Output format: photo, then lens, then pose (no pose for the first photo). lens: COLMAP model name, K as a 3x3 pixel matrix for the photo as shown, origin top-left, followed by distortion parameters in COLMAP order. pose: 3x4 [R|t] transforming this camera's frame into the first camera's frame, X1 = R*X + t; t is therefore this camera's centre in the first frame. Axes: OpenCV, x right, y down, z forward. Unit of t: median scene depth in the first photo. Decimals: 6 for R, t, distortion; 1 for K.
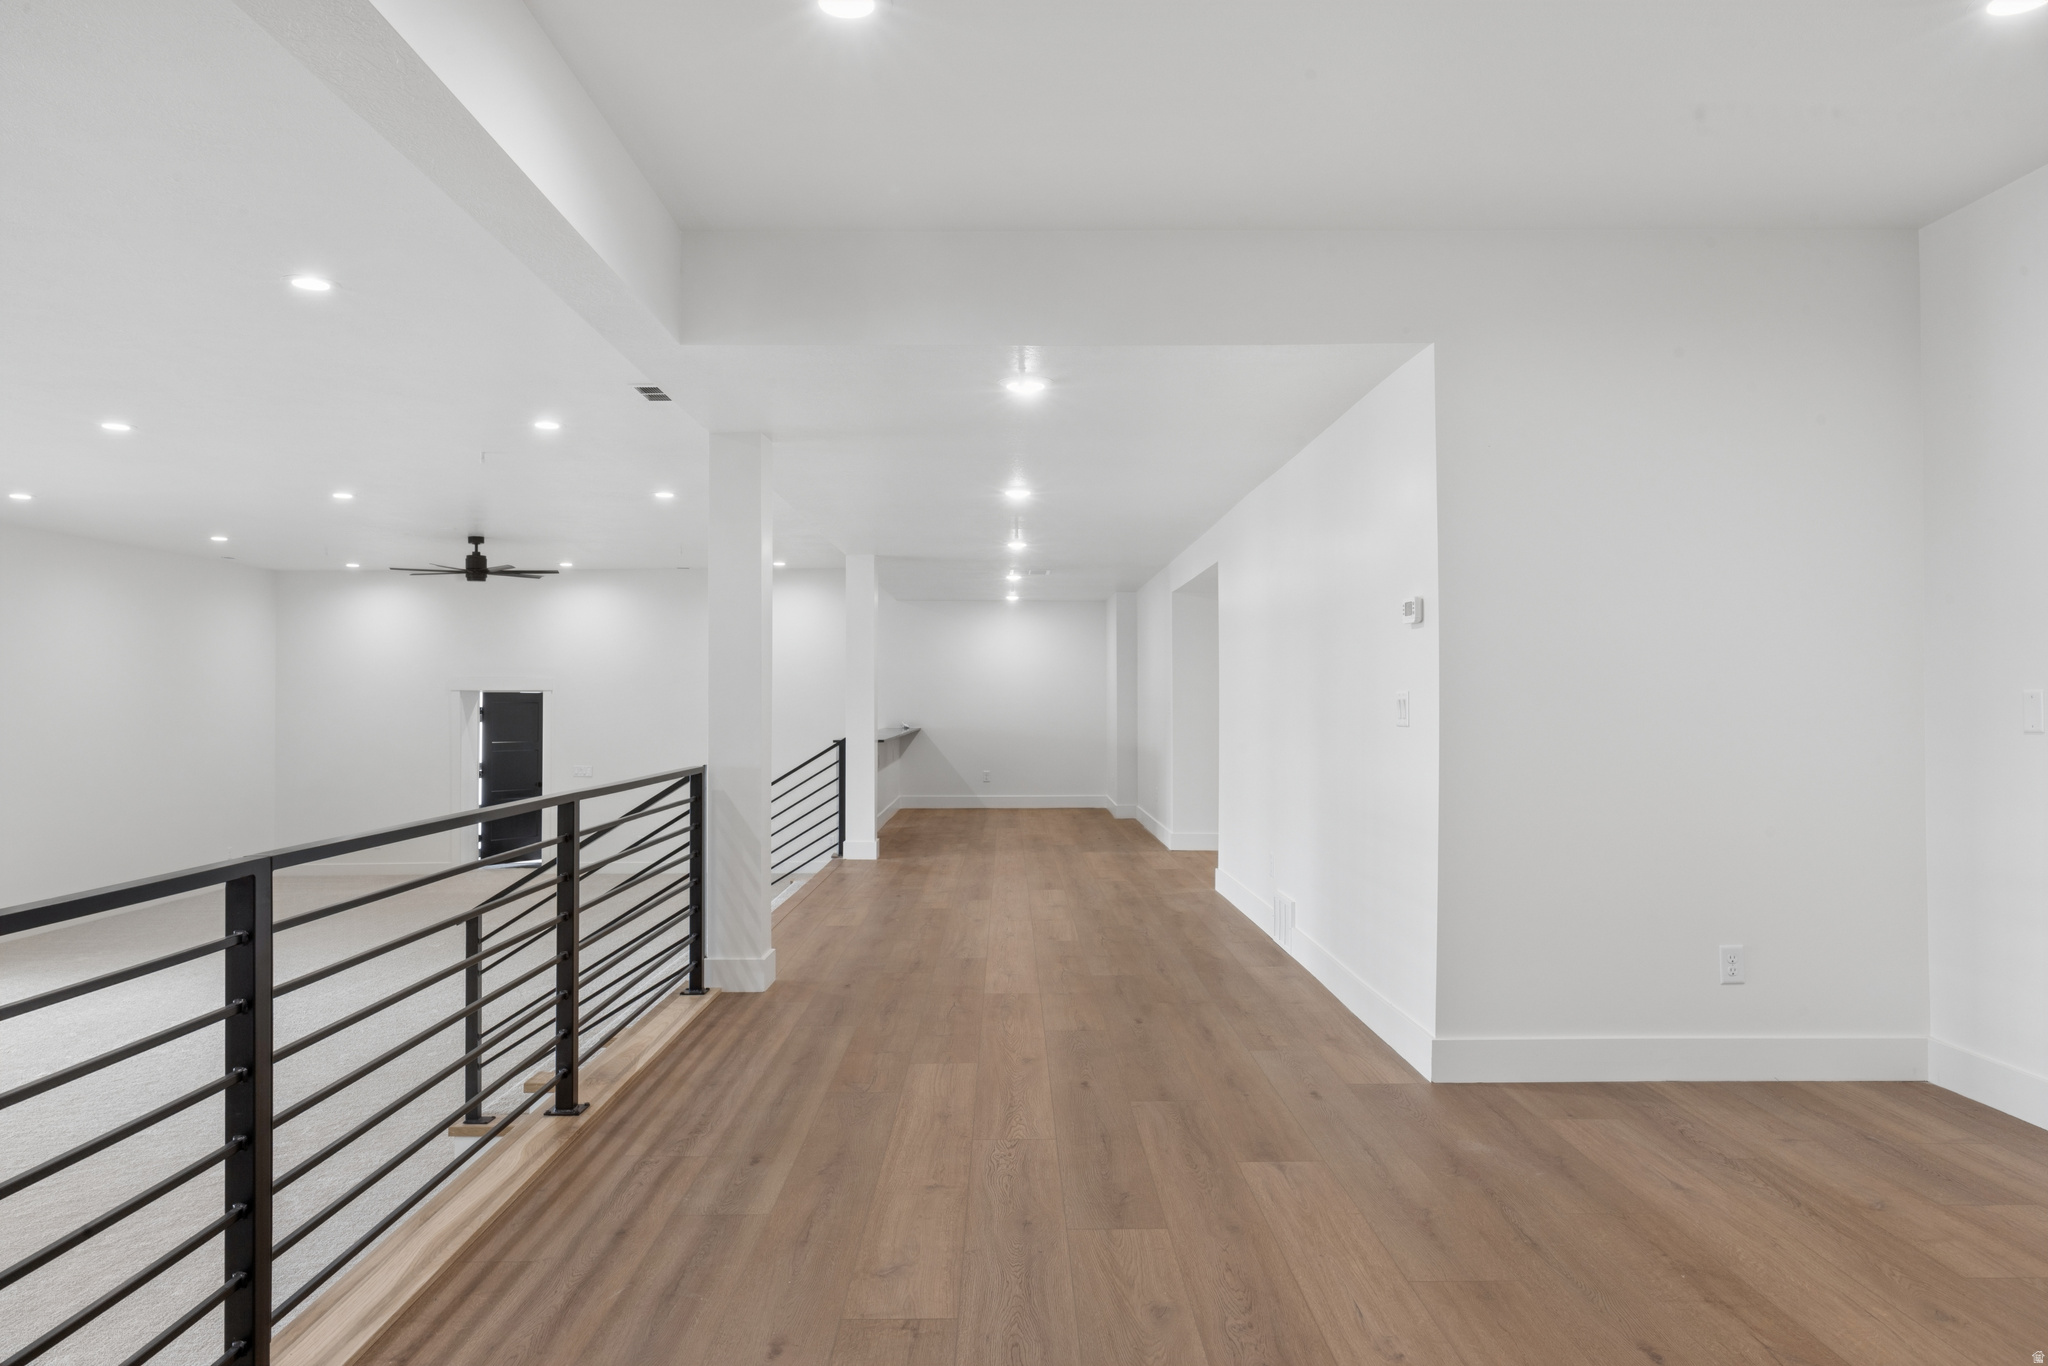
lens RADIAL K [[1357.4, 0, 1024.0], [0, 1357.4, 686.1], [0, 0, 1]] dist [0.000051, 0.000011]
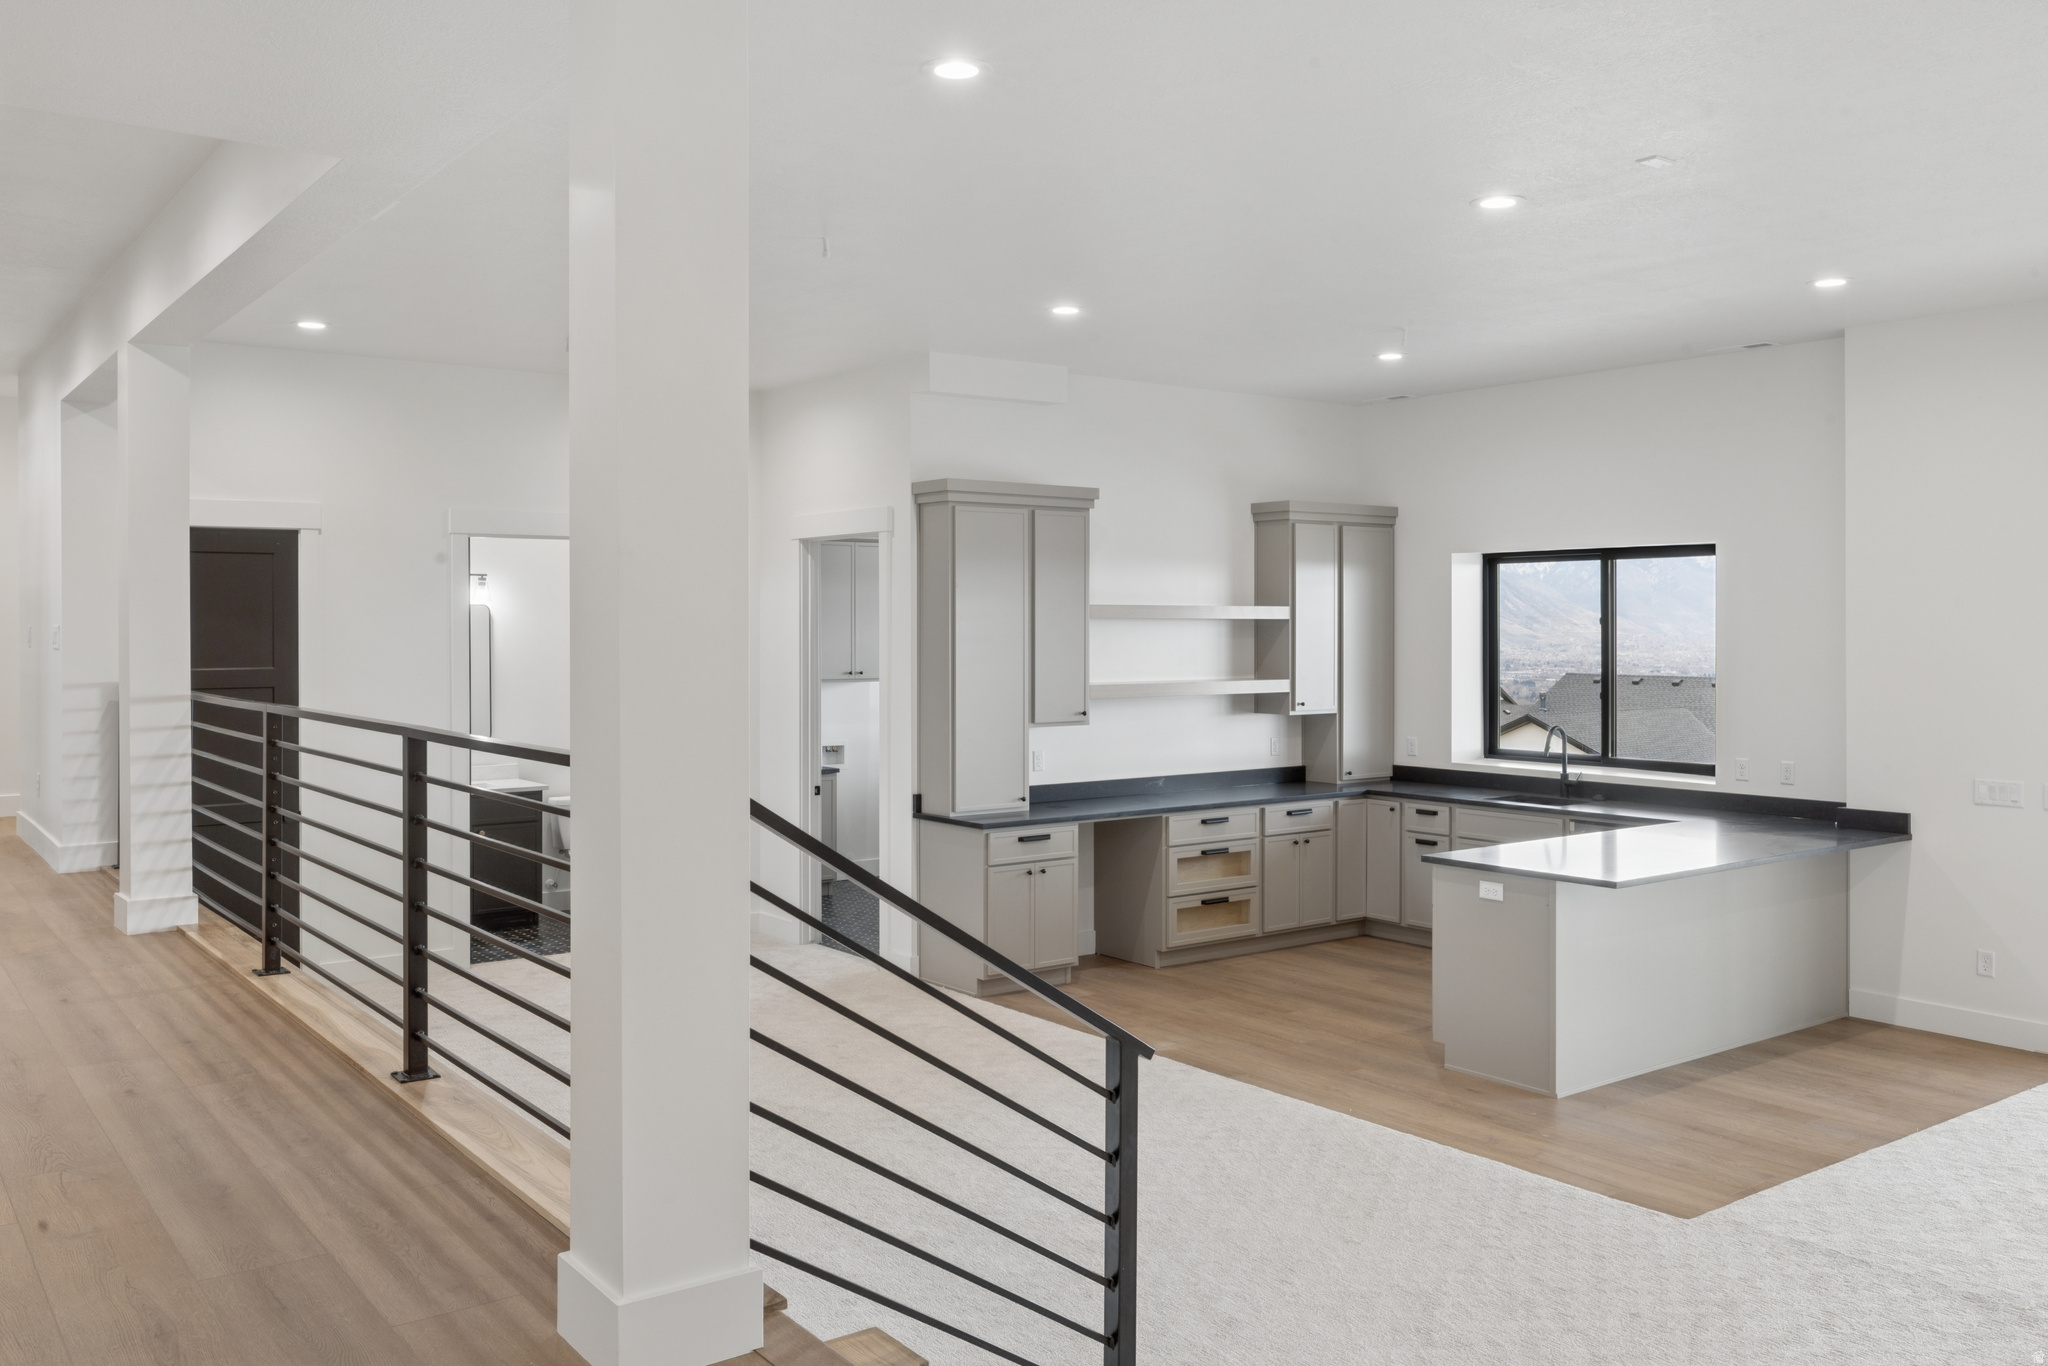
lens RADIAL K [[1641.4, 0, 1025.6], [0, 1641.4, 675.8], [0, 0, 1]] dist [-0.005223, -0.005115]
pose [[-0.805637, 0.022502, -0.591981, -0.020980], [0.009599, 0.999643, 0.024934, 0.020471], [0.592331, 0.014405, -0.805566, 1.973038]]
